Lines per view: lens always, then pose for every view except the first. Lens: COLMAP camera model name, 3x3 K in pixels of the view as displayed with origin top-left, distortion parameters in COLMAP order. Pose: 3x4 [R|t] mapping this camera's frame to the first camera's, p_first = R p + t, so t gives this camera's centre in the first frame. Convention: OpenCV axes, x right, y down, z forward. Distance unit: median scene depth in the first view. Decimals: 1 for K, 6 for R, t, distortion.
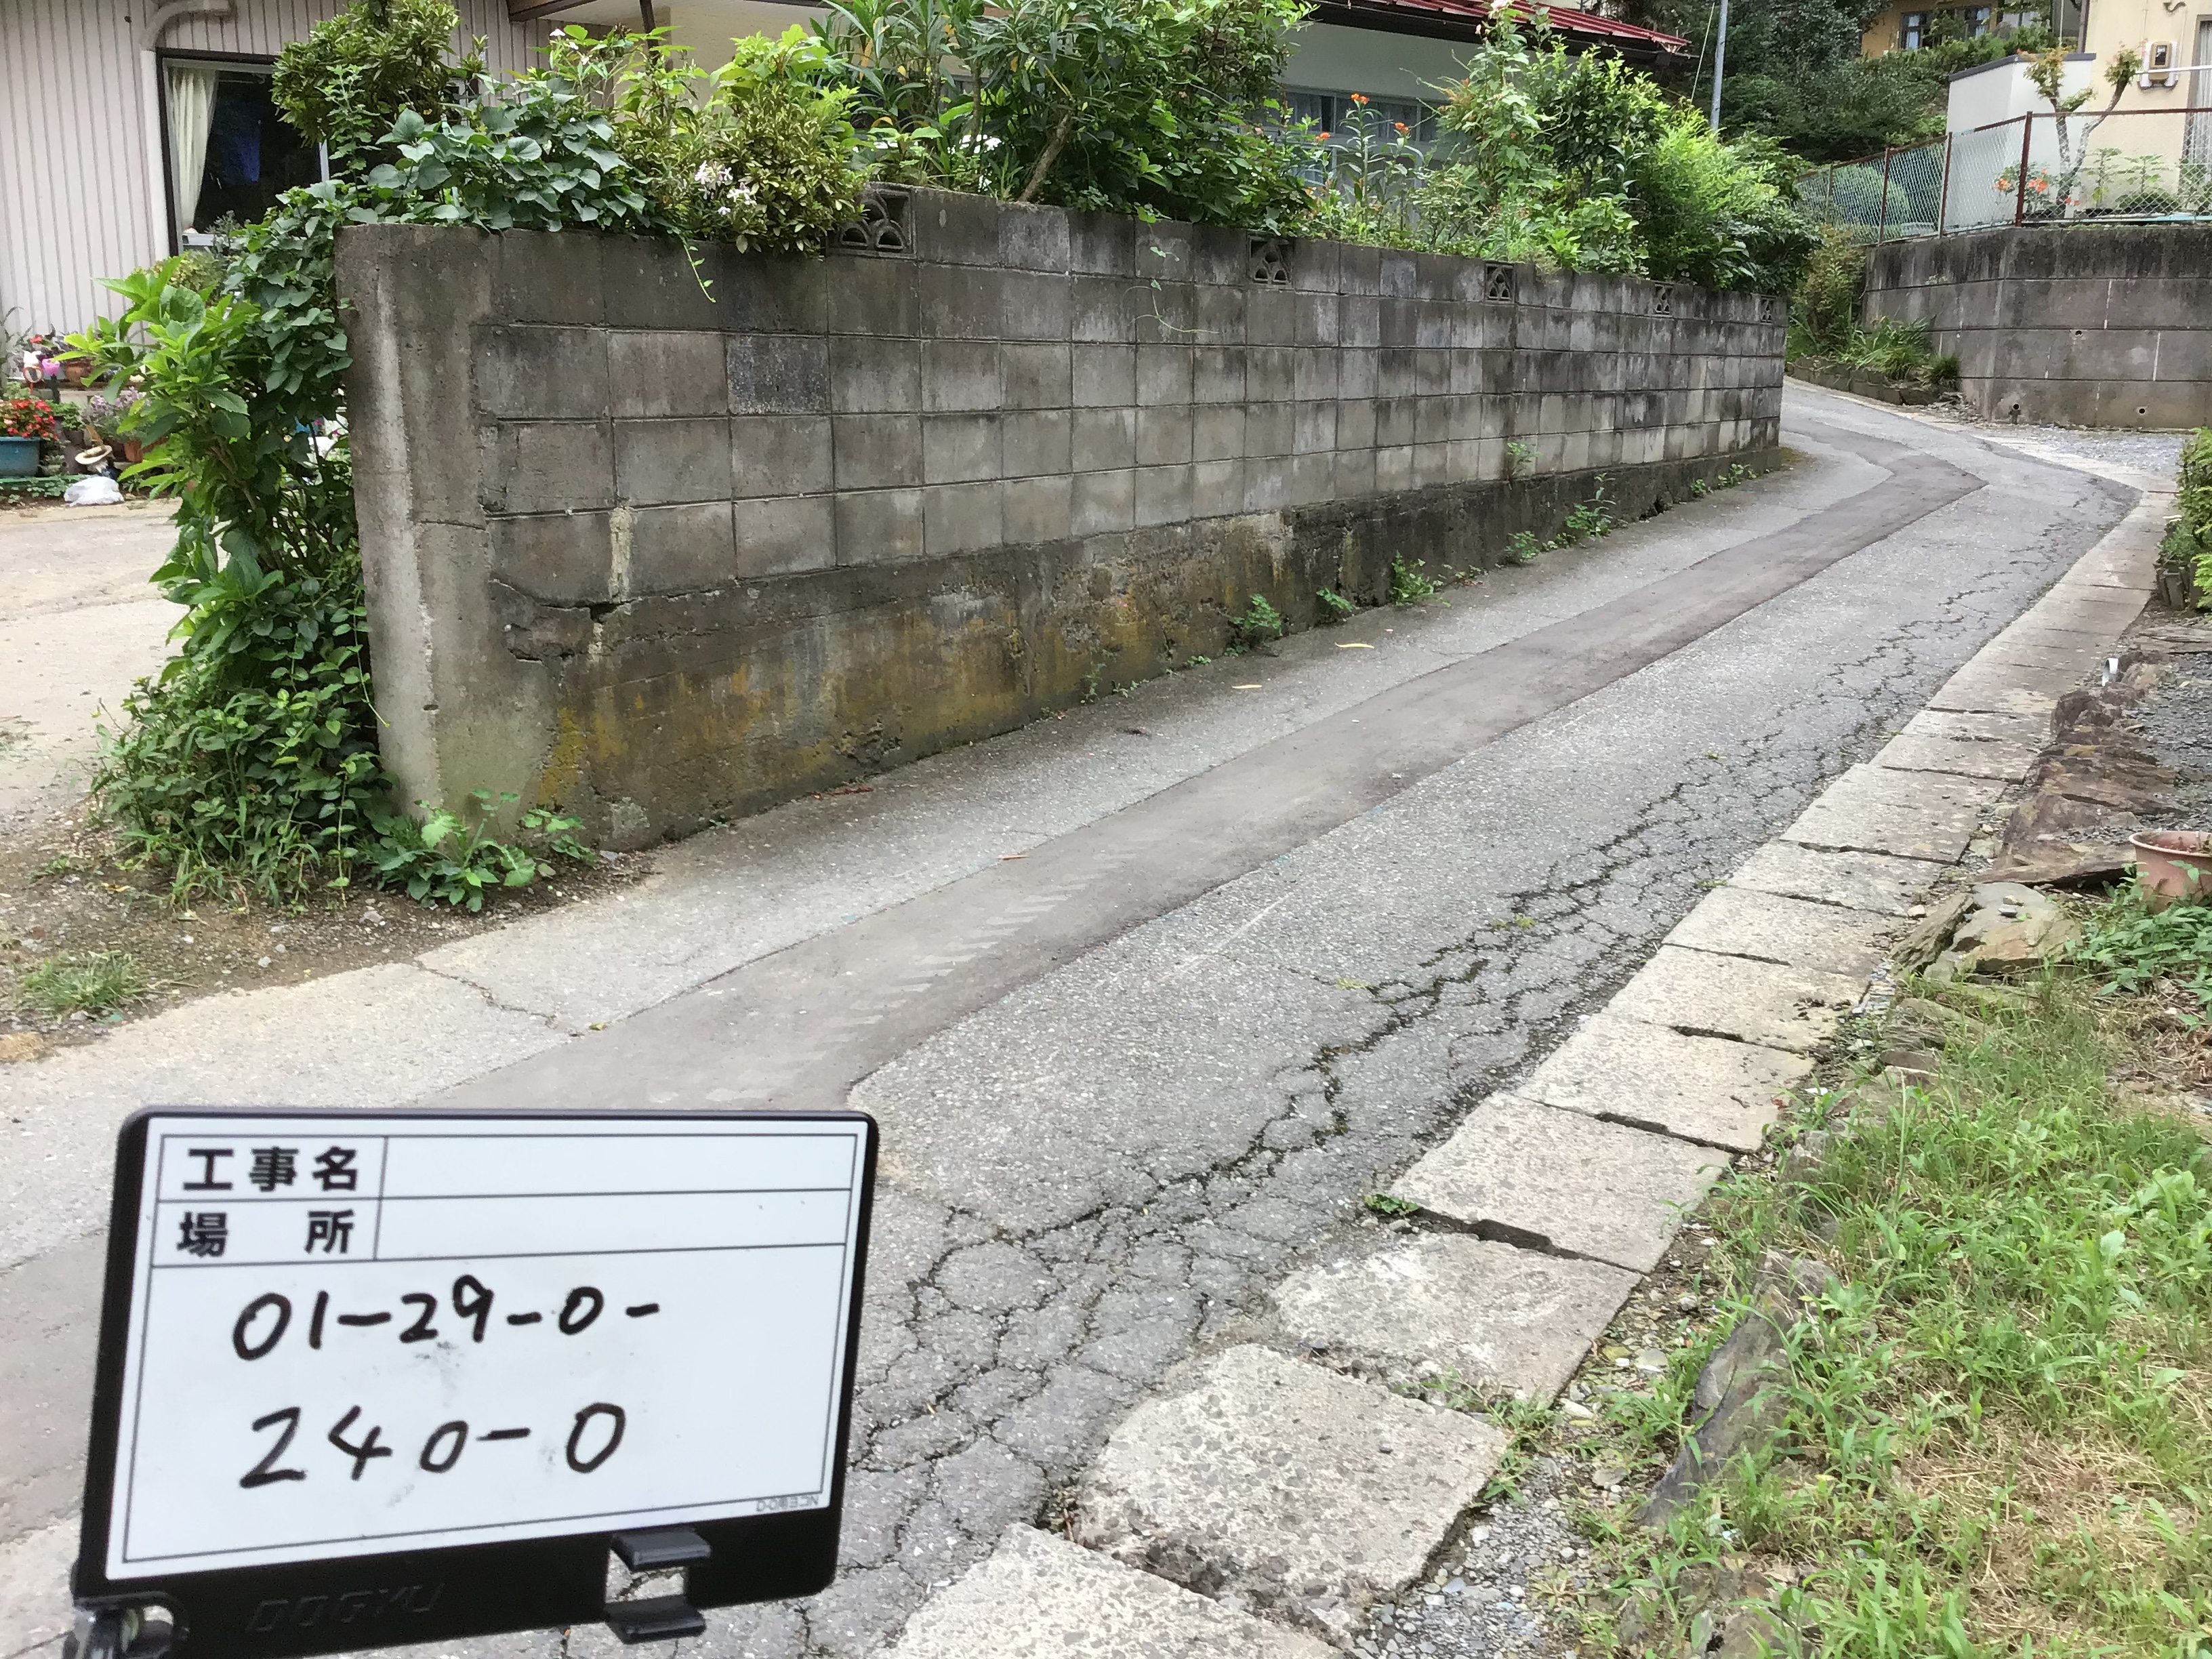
lens RADIAL K [[2012.2, 0, 1111.2], [0, 2012.2, 797.4], [0, 0, 1]] dist [0.118908, -0.257449]
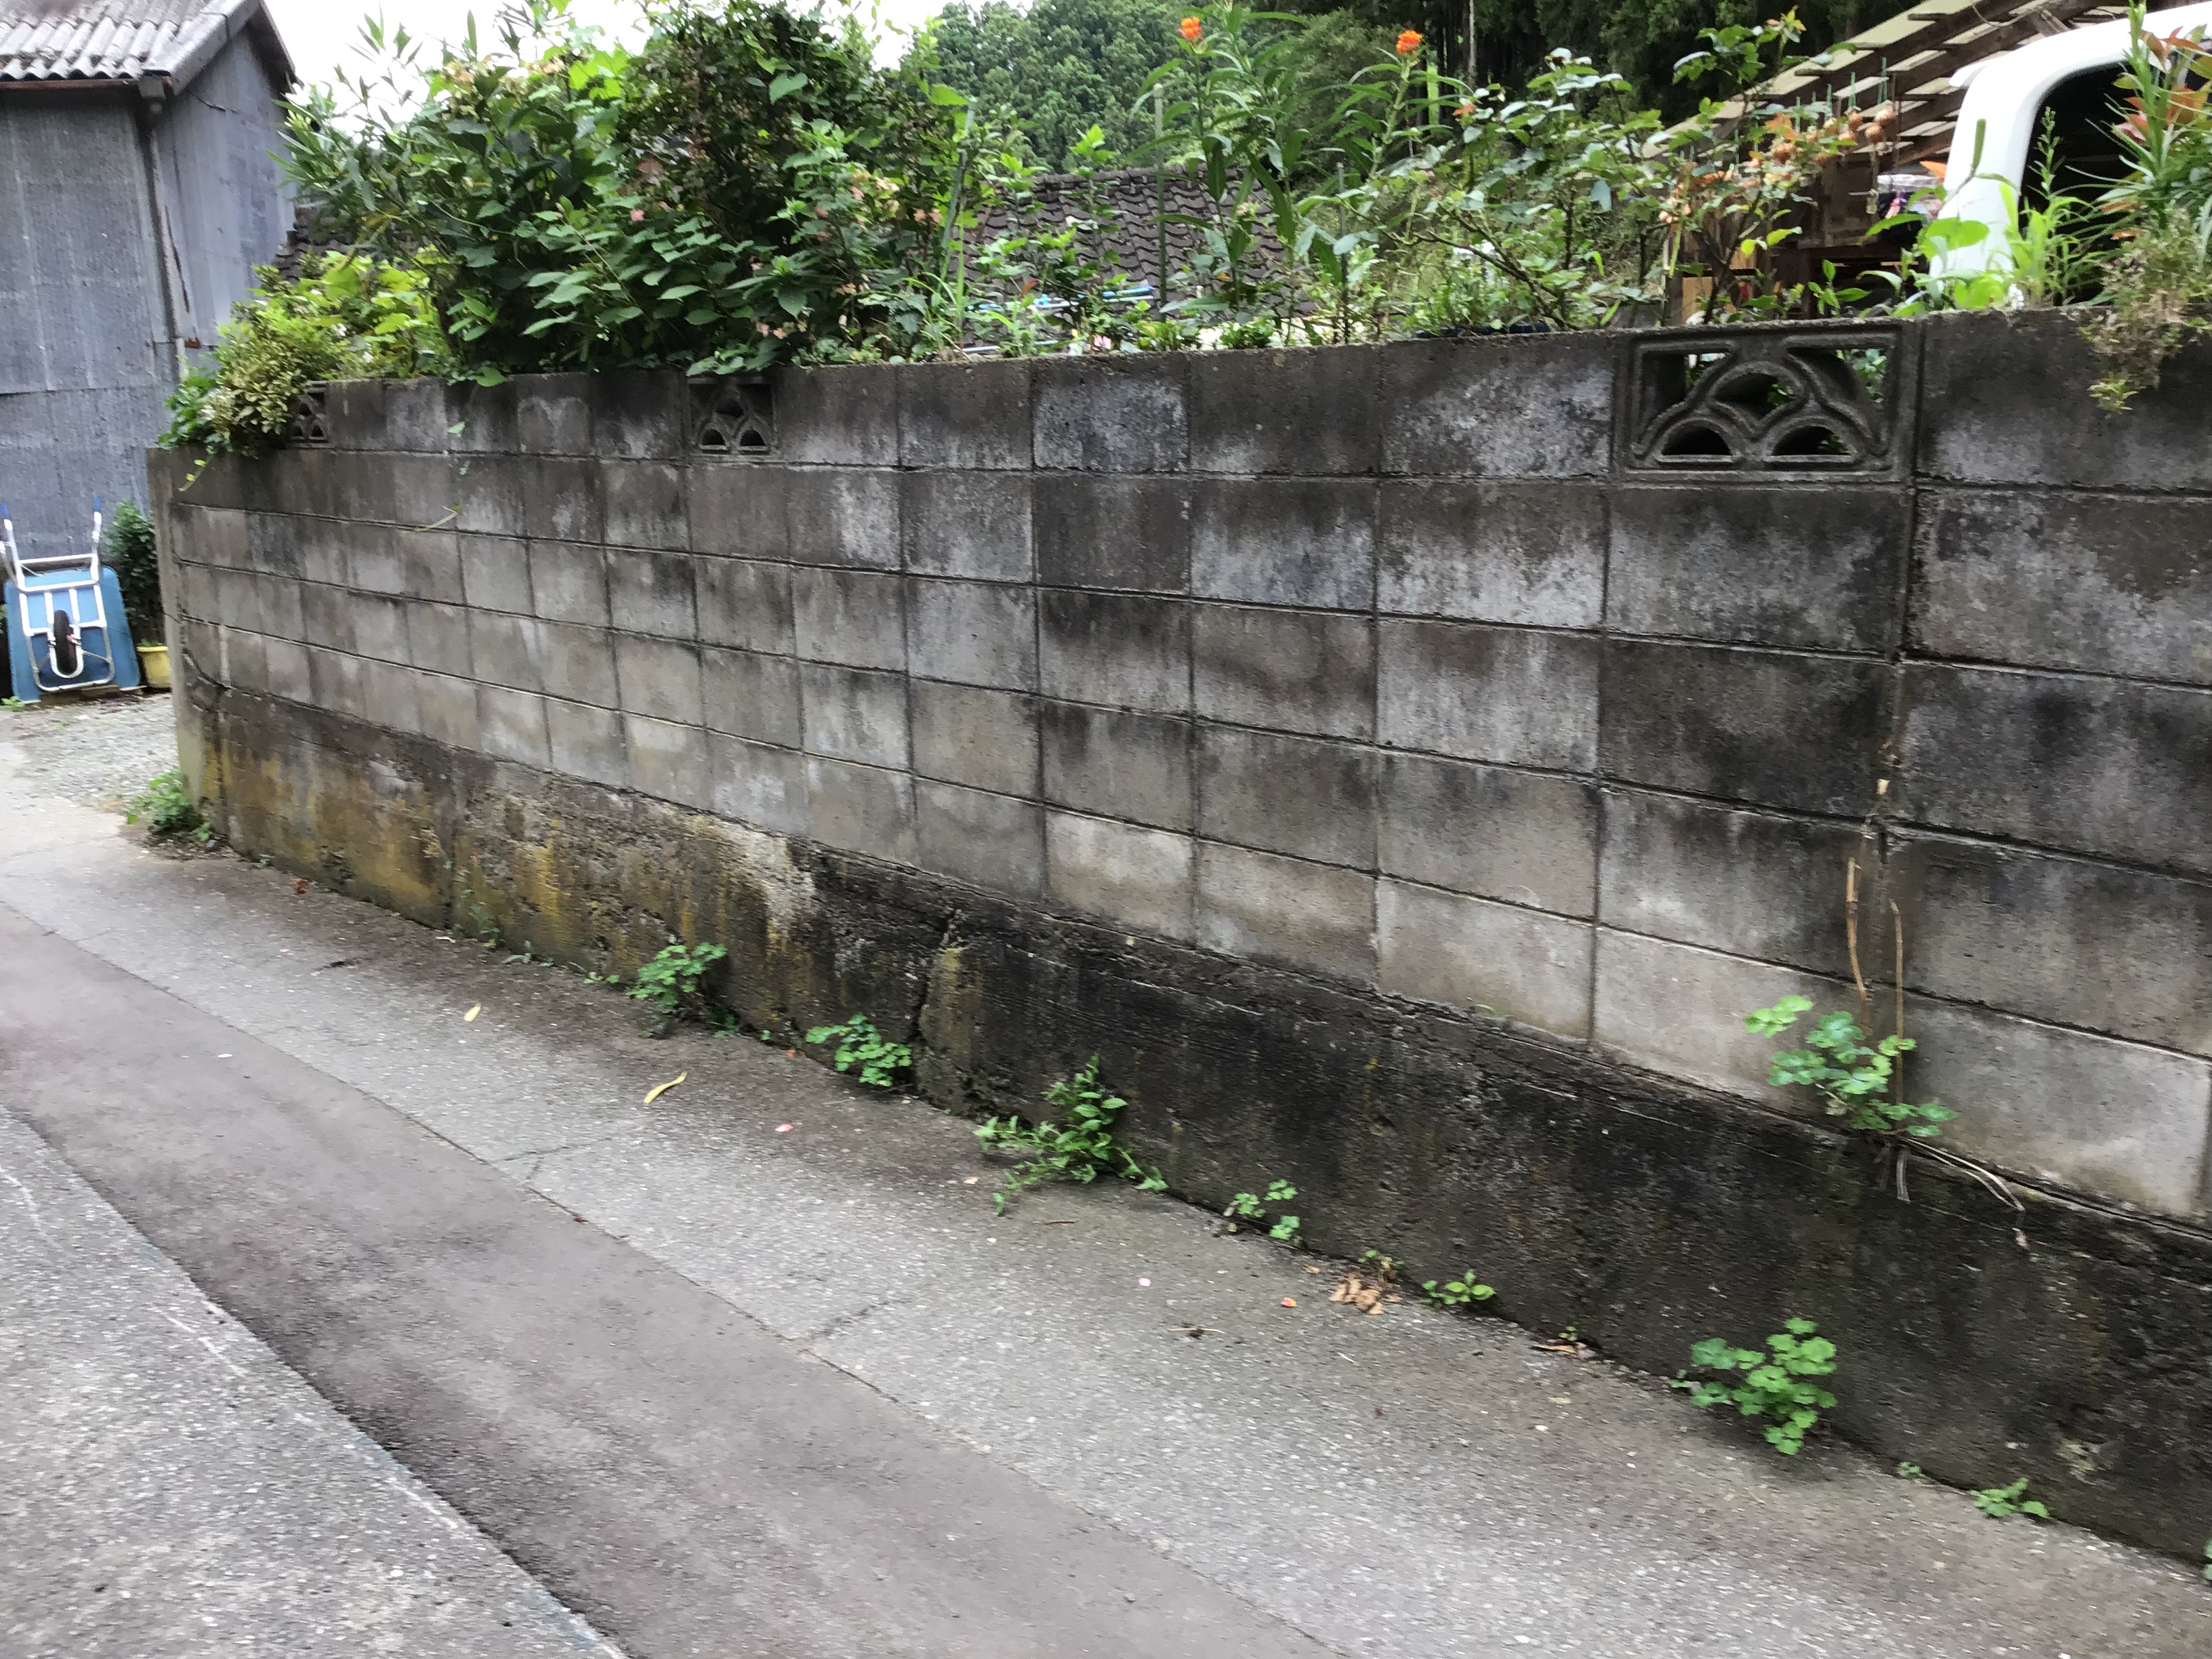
lens RADIAL K [[2012.2, 0, 1111.2], [0, 2012.2, 797.4], [0, 0, 1]] dist [0.118908, -0.257449]
pose [[-0.308342, 0.204812, -0.928966, 0.656834], [-0.168958, 0.949230, 0.265361, -0.359703], [0.936151, 0.238778, -0.258082, 1.379473]]
